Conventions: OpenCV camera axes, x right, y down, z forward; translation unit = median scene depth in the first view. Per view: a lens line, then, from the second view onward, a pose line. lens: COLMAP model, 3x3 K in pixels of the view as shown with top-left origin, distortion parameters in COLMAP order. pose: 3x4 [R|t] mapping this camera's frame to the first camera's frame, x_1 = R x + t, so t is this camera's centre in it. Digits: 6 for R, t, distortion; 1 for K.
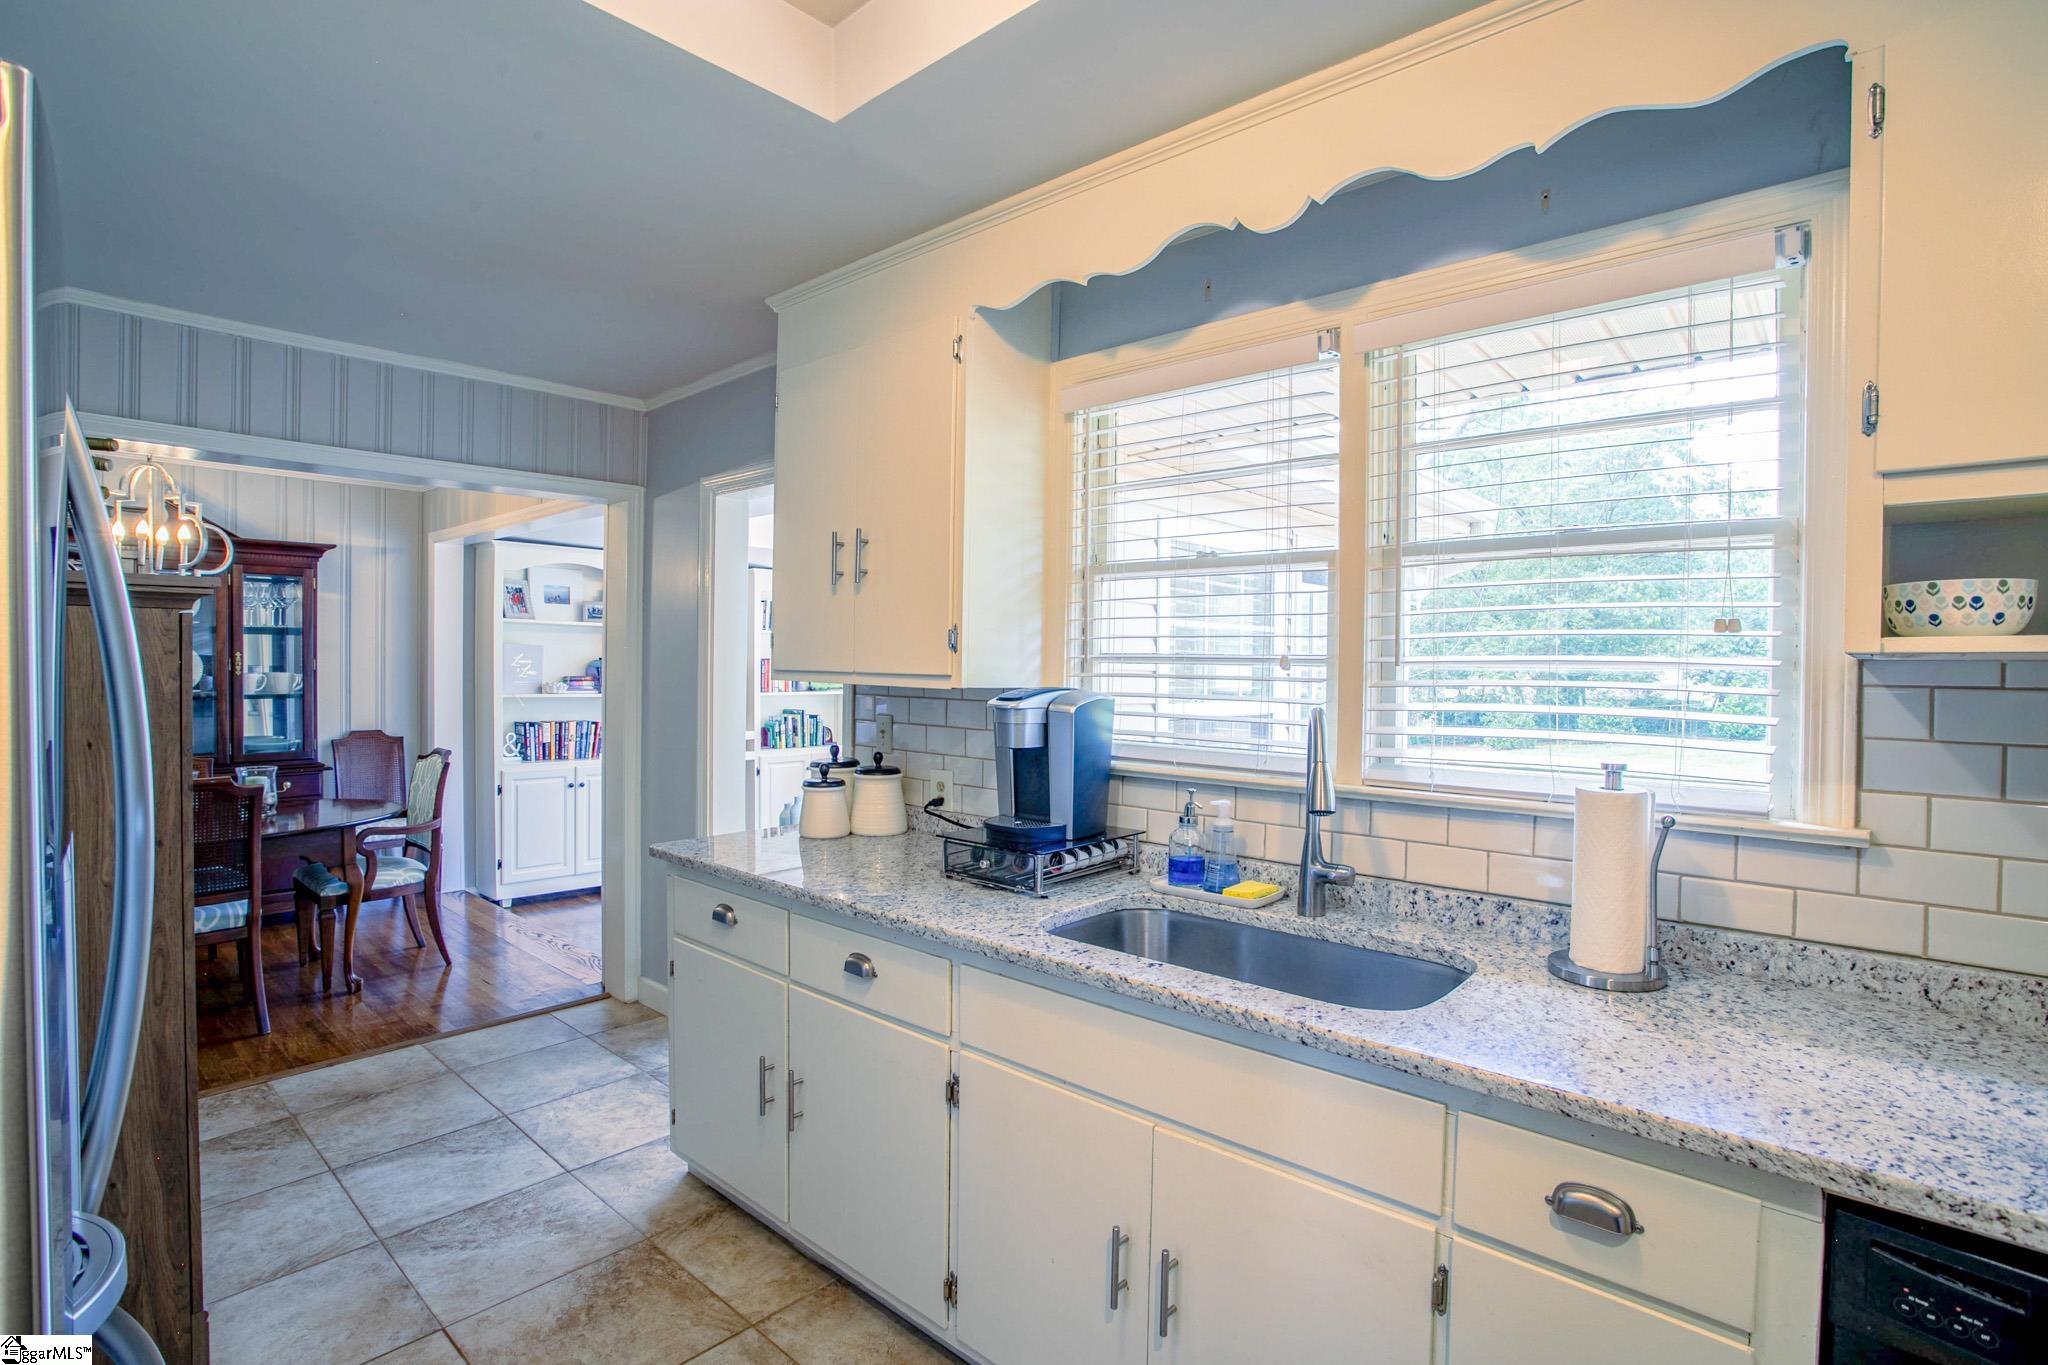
lens RADIAL K [[1004.3, 0, 1024.0], [0, 1004.3, 682.5], [0, 0, 1]] dist [-0.034729, 0.000604]
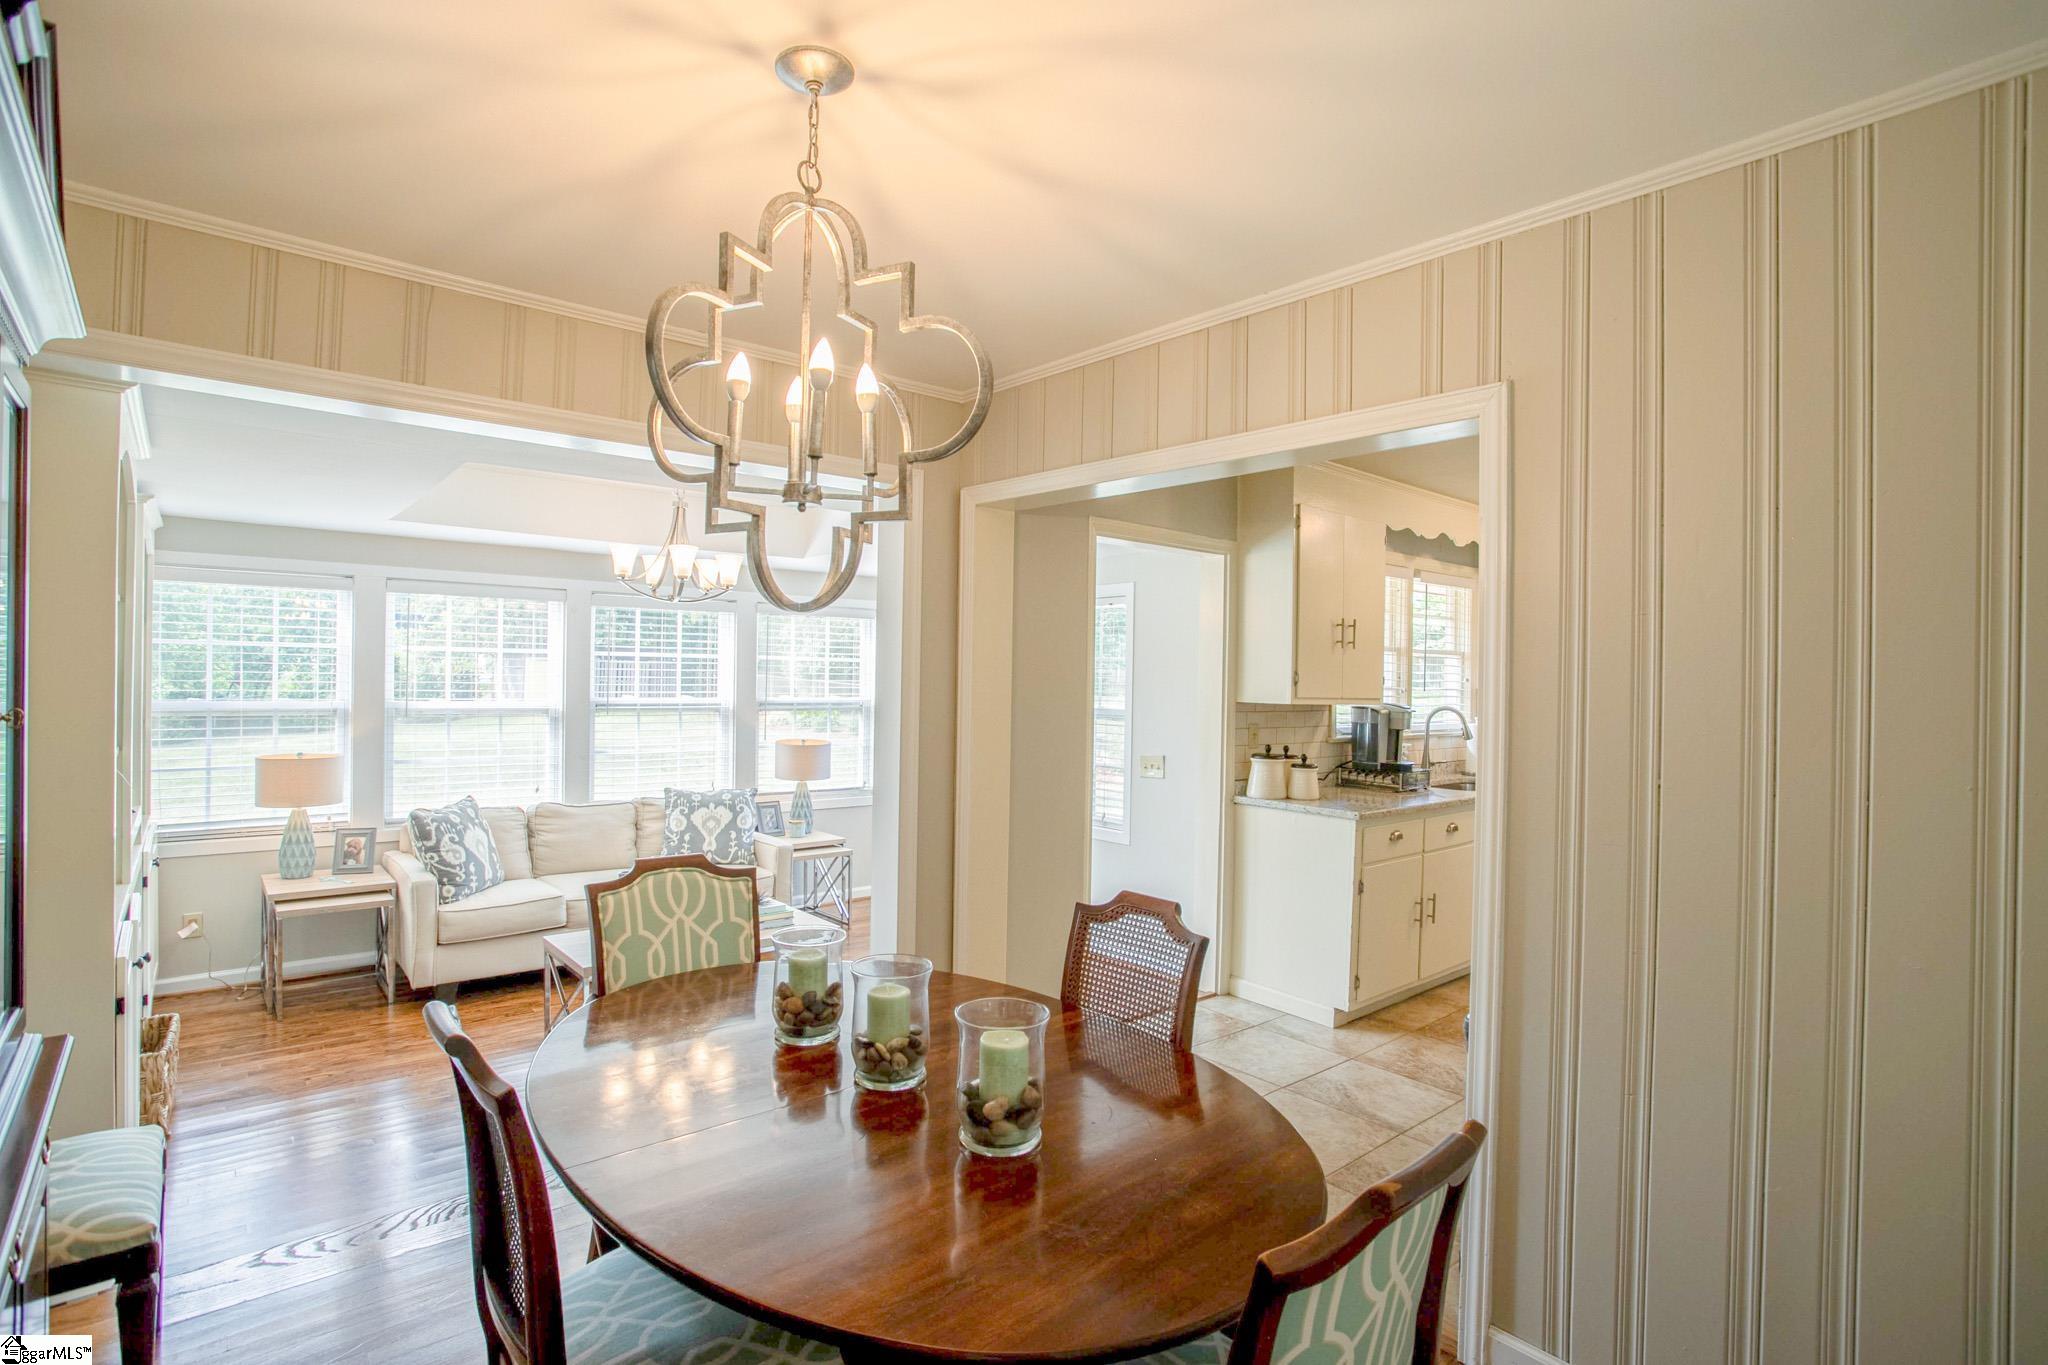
lens RADIAL K [[1004.3, 0, 1024.0], [0, 1004.3, 682.5], [0, 0, 1]] dist [-0.034729, 0.000604]
pose [[0.117503, -0.015172, 0.992957, -2.272981], [0.000508, 0.999884, 0.015218, -0.072638], [-0.993072, -0.001284, 0.117497, 1.539898]]
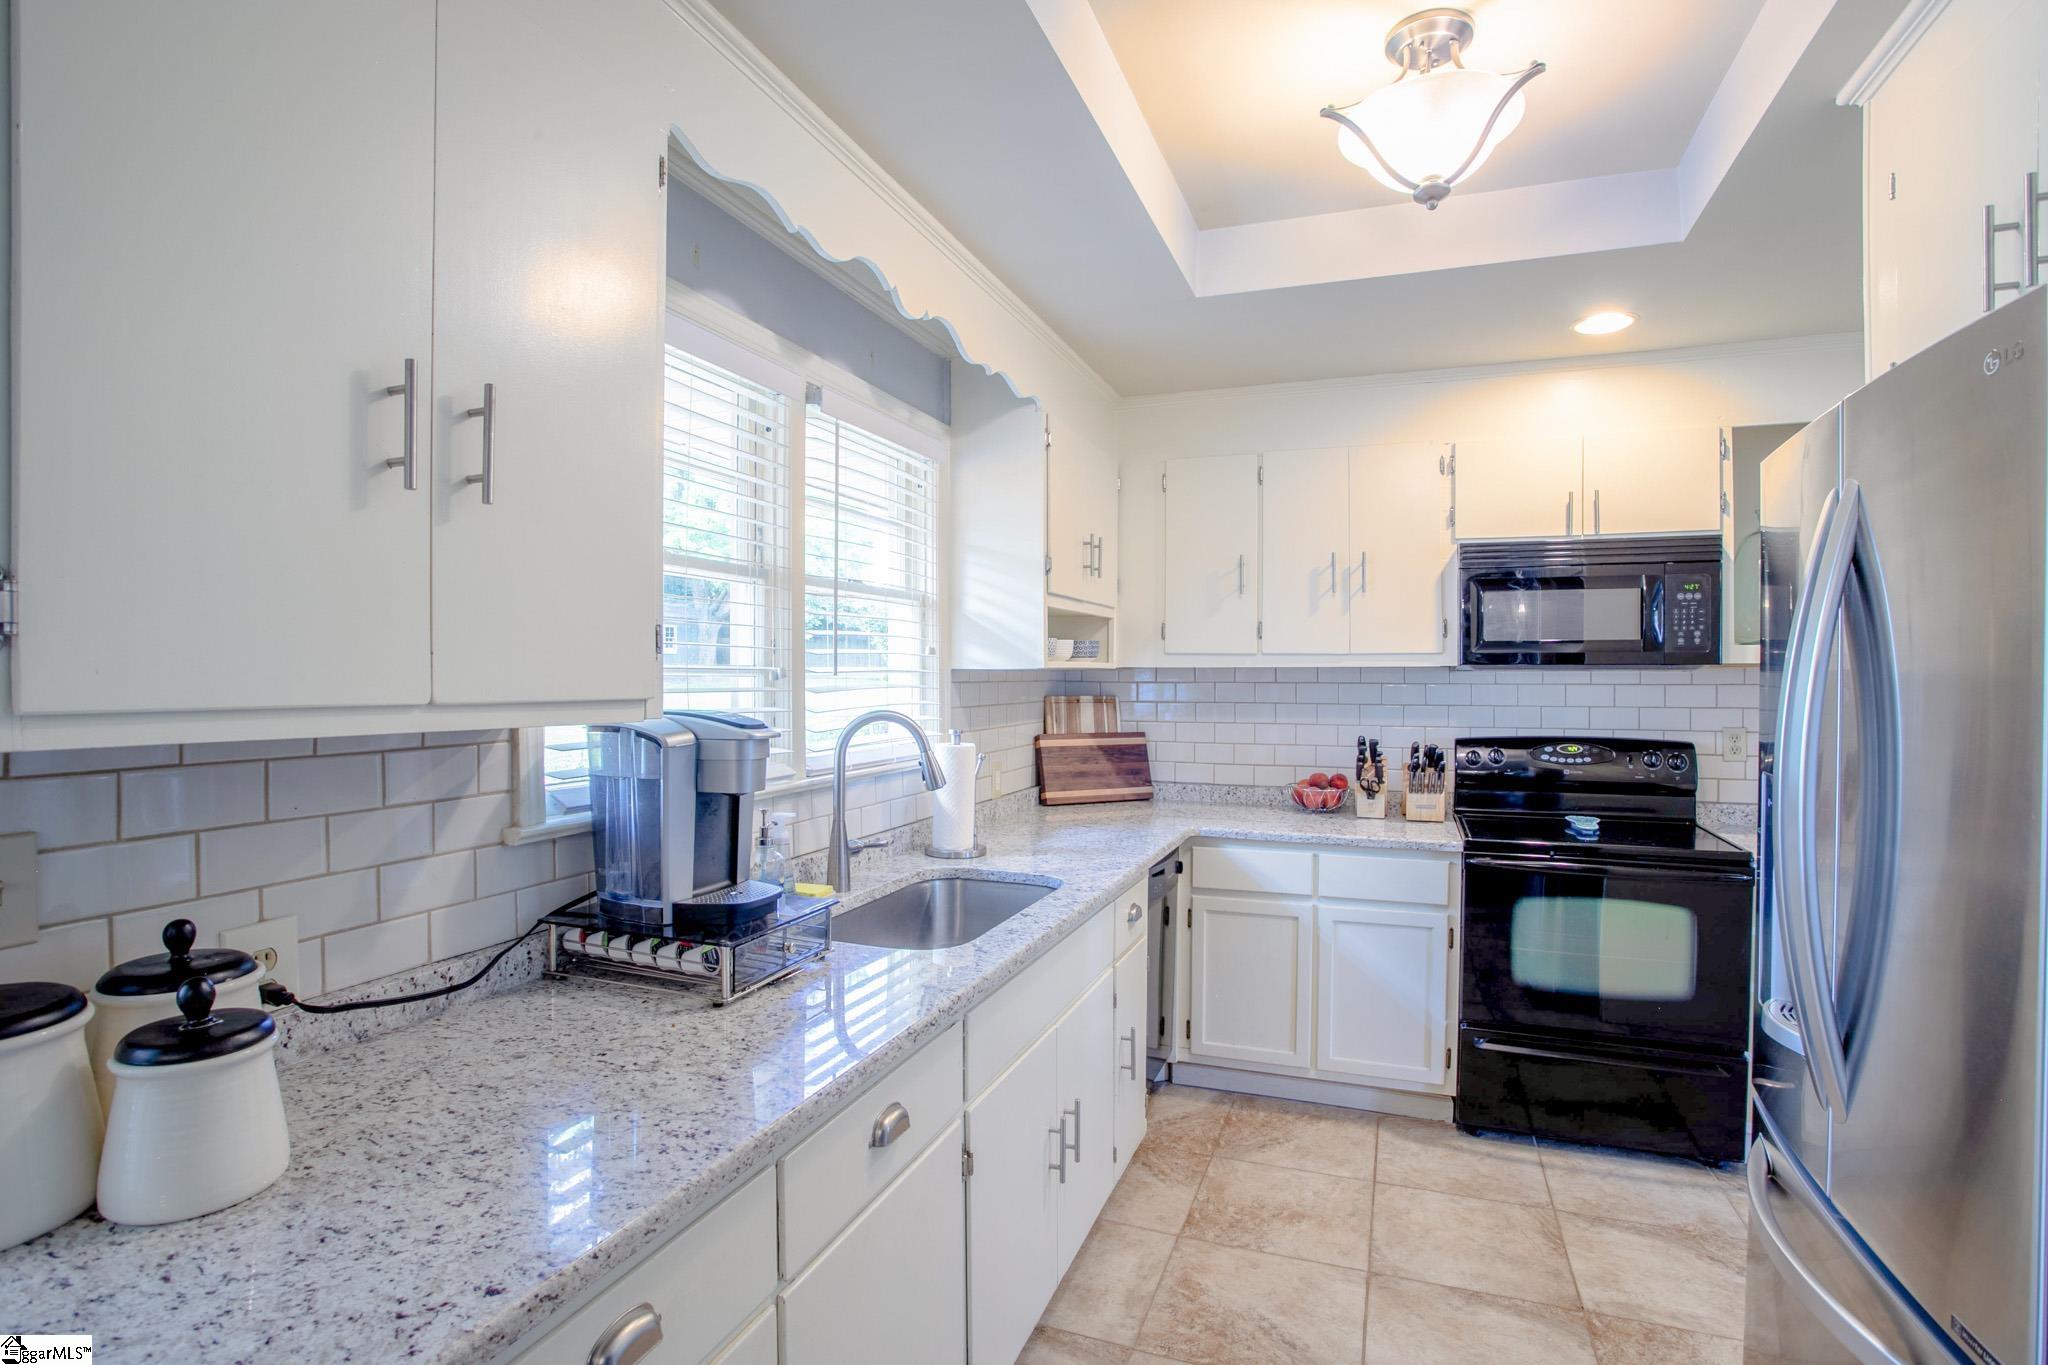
lens RADIAL K [[1004.3, 0, 1024.0], [0, 1004.3, 682.5], [0, 0, 1]] dist [-0.034729, 0.000604]
pose [[-0.367832, -0.021318, 0.929648, -0.744614], [0.009745, 0.999594, 0.026778, -0.031841], [-0.929841, 0.018909, -0.367475, 1.047364]]
